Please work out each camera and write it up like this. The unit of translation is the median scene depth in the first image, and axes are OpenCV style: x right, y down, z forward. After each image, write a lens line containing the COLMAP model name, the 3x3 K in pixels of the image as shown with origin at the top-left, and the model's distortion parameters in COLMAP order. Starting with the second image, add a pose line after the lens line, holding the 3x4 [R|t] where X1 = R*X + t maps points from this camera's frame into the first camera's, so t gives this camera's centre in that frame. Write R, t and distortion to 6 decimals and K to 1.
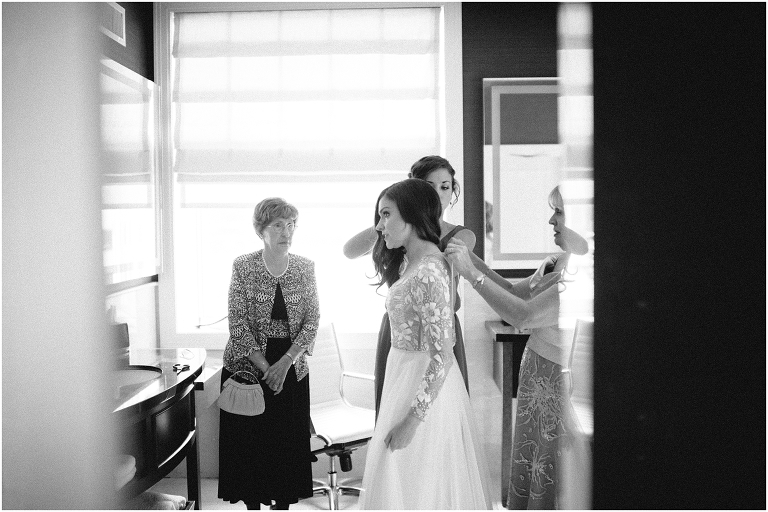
lens RADIAL K [[771.2, 0, 384.0], [0, 771.2, 256.0], [0, 0, 1]] dist [-0.099252, 0.114023]
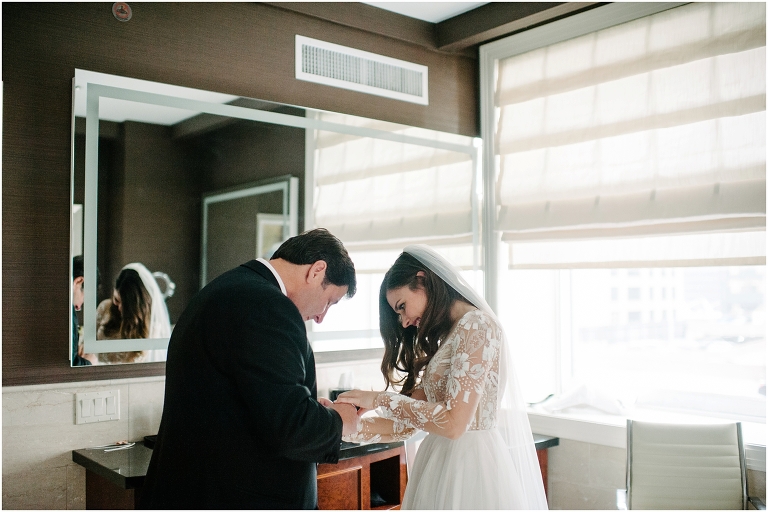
lens RADIAL K [[771.2, 0, 384.0], [0, 771.2, 256.0], [0, 0, 1]] dist [-0.099252, 0.114023]
pose [[0.650945, -0.027630, -0.758622, 0.336631], [-0.012240, 0.998825, -0.046881, -0.034626], [0.759026, 0.039803, 0.649842, 0.297700]]
